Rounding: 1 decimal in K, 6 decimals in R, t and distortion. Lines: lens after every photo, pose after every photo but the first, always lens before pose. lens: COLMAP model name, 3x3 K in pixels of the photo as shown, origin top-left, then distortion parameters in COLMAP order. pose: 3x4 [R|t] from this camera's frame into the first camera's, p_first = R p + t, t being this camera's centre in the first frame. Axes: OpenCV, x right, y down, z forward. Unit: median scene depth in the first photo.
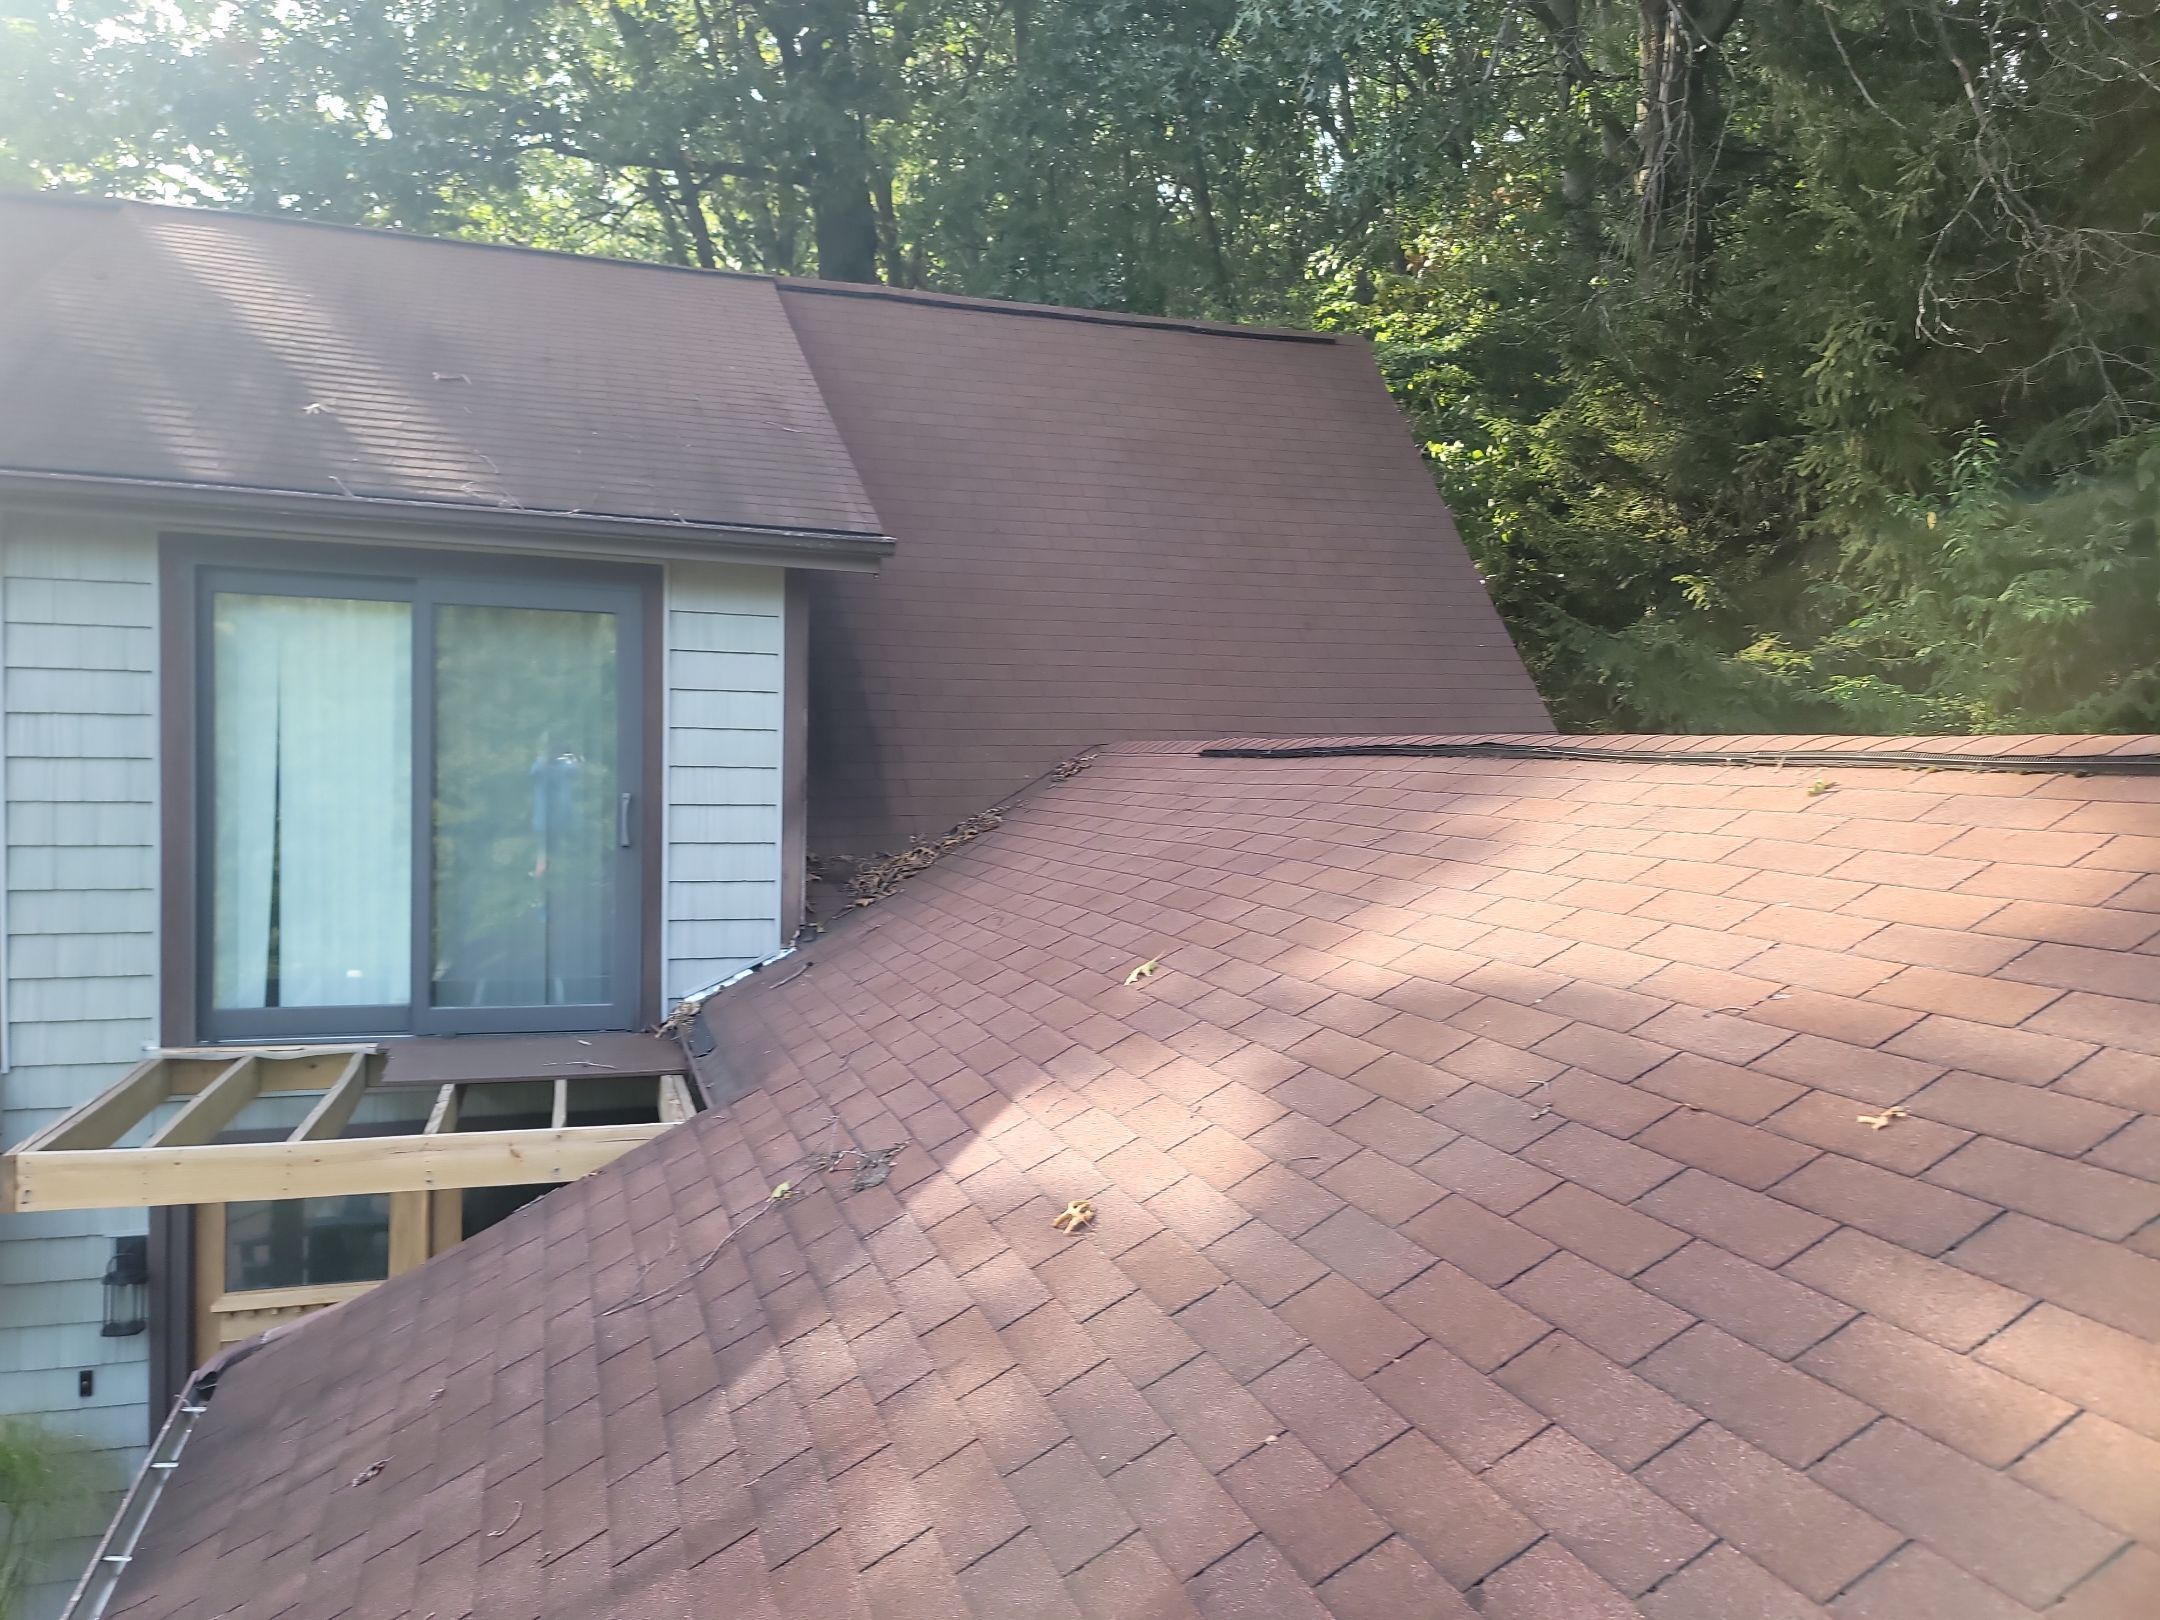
lens RADIAL K [[1590.3, 0, 1036.7], [0, 1590.3, 793.4], [0, 0, 1]] dist [0.073898, -0.043988]
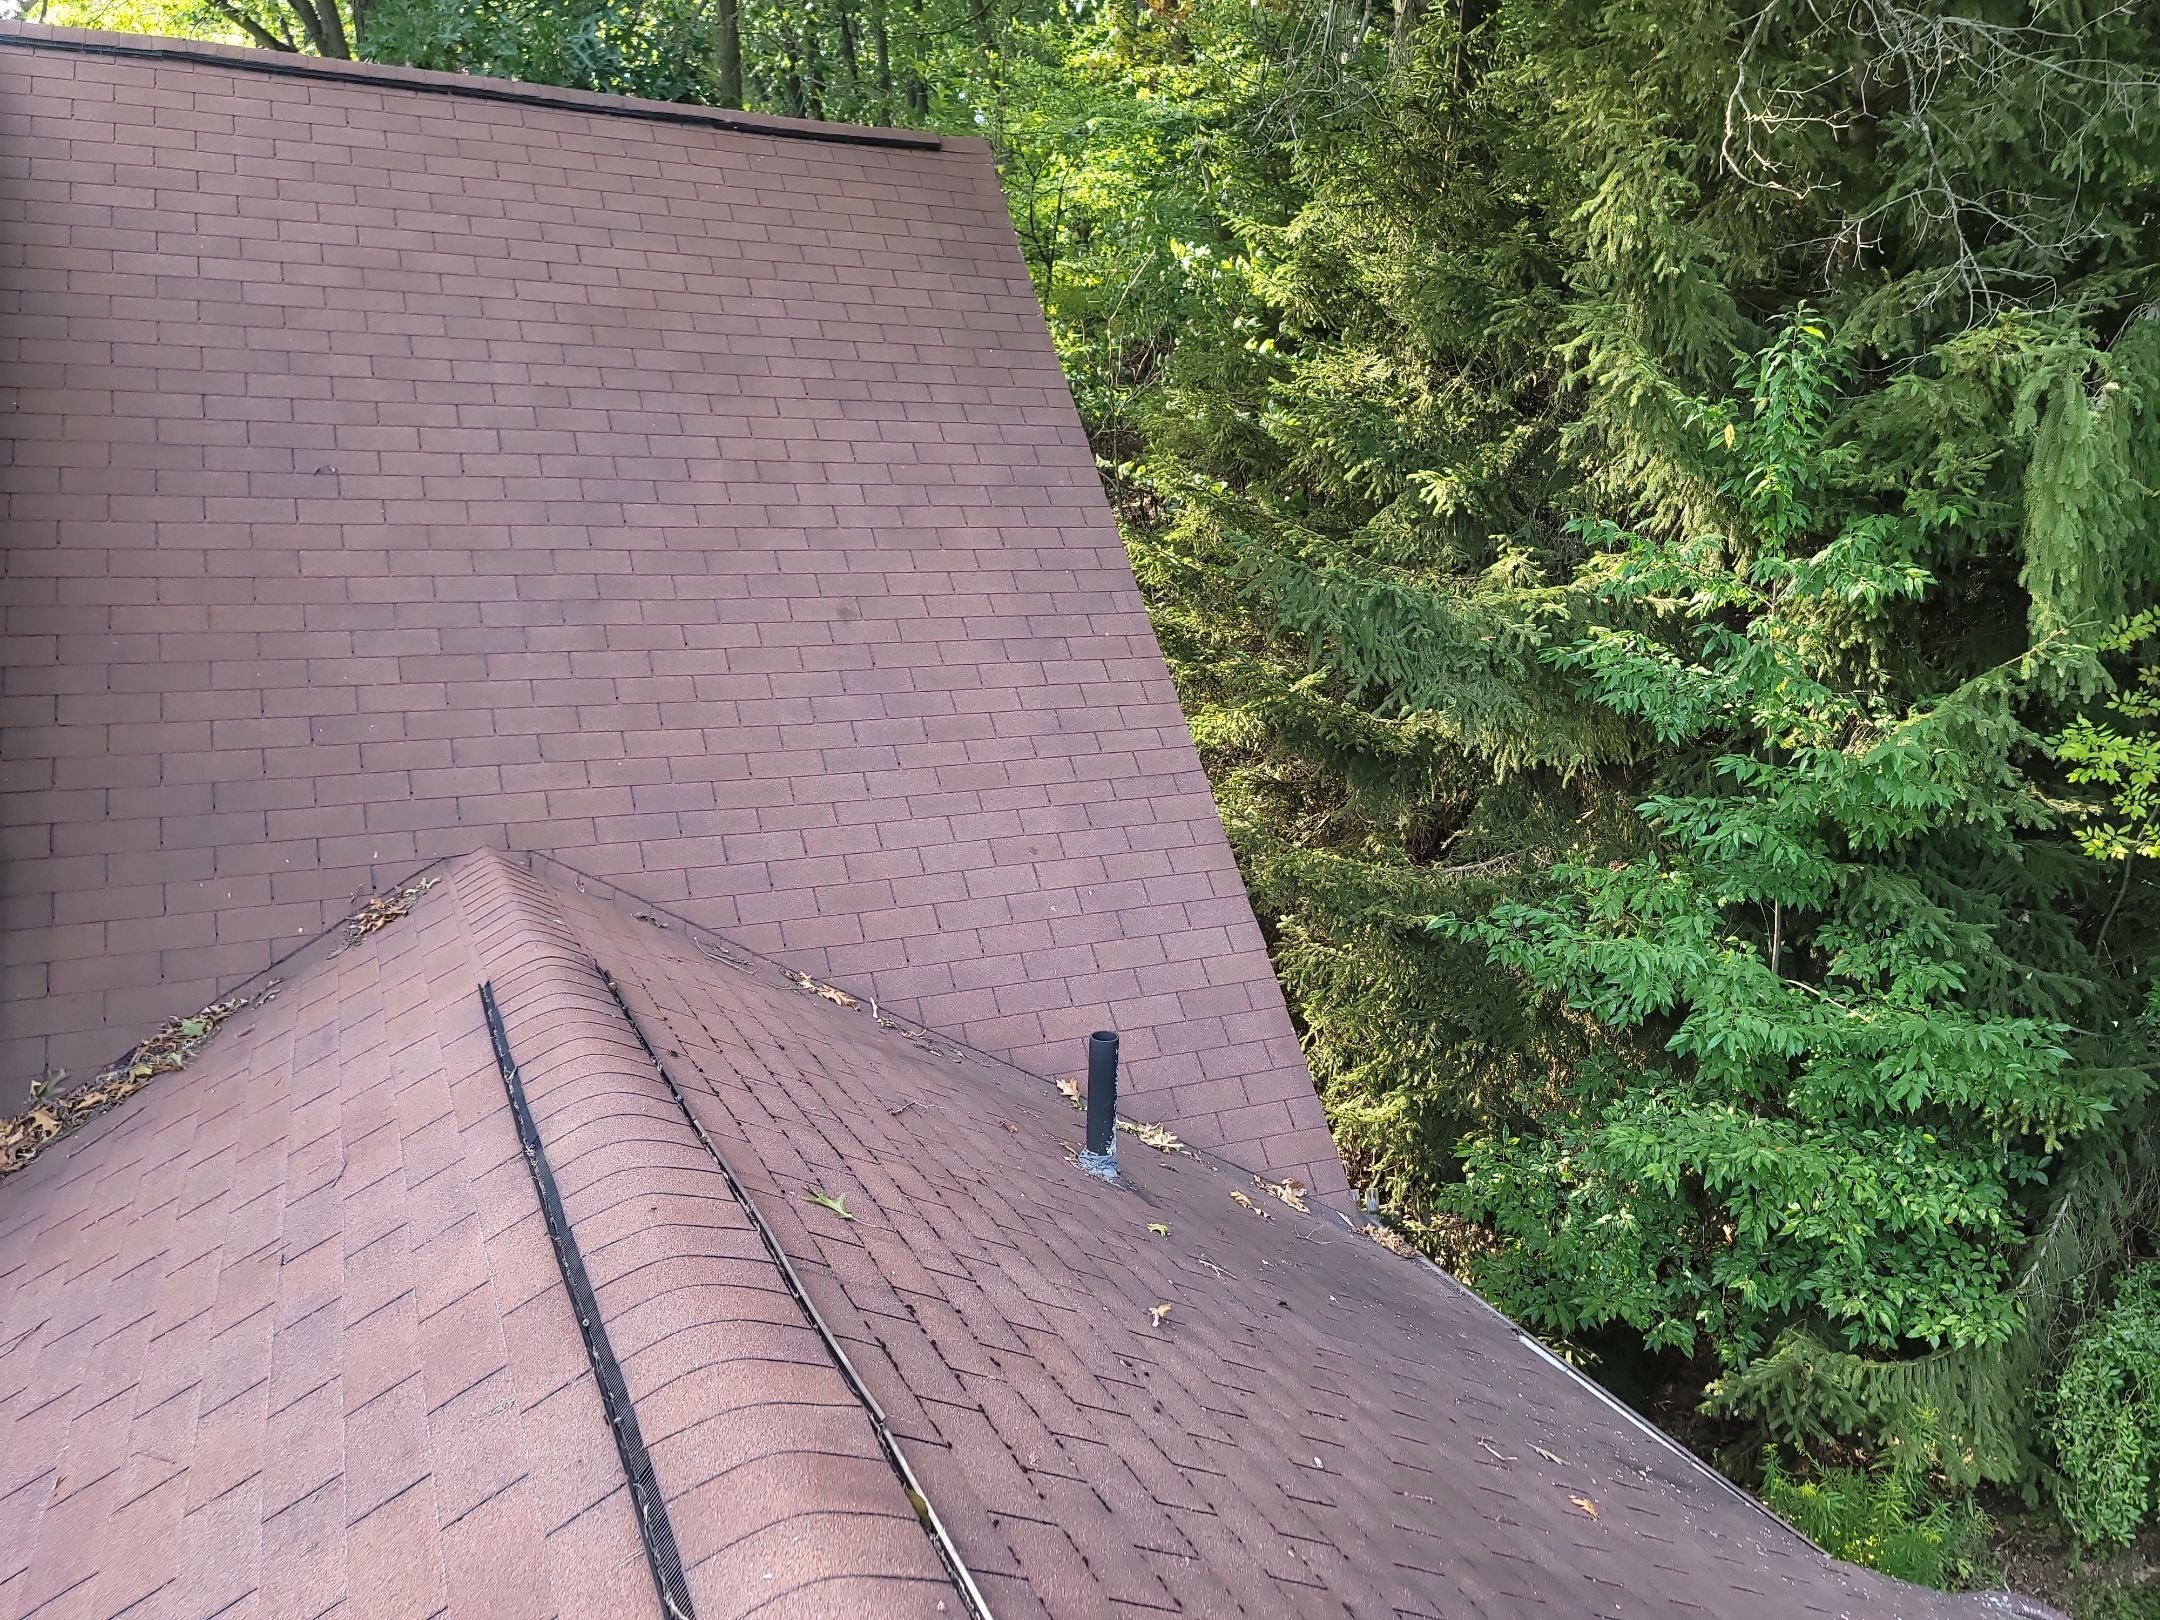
lens RADIAL K [[1590.3, 0, 1054.5], [0, 1590.3, 805.6], [0, 0, 1]] dist [0.073898, -0.043988]
pose [[0.991620, -0.027673, 0.126187, 0.145646], [0.008541, 0.988693, 0.149710, -0.108301], [-0.128903, -0.147378, 0.980645, 0.282606]]
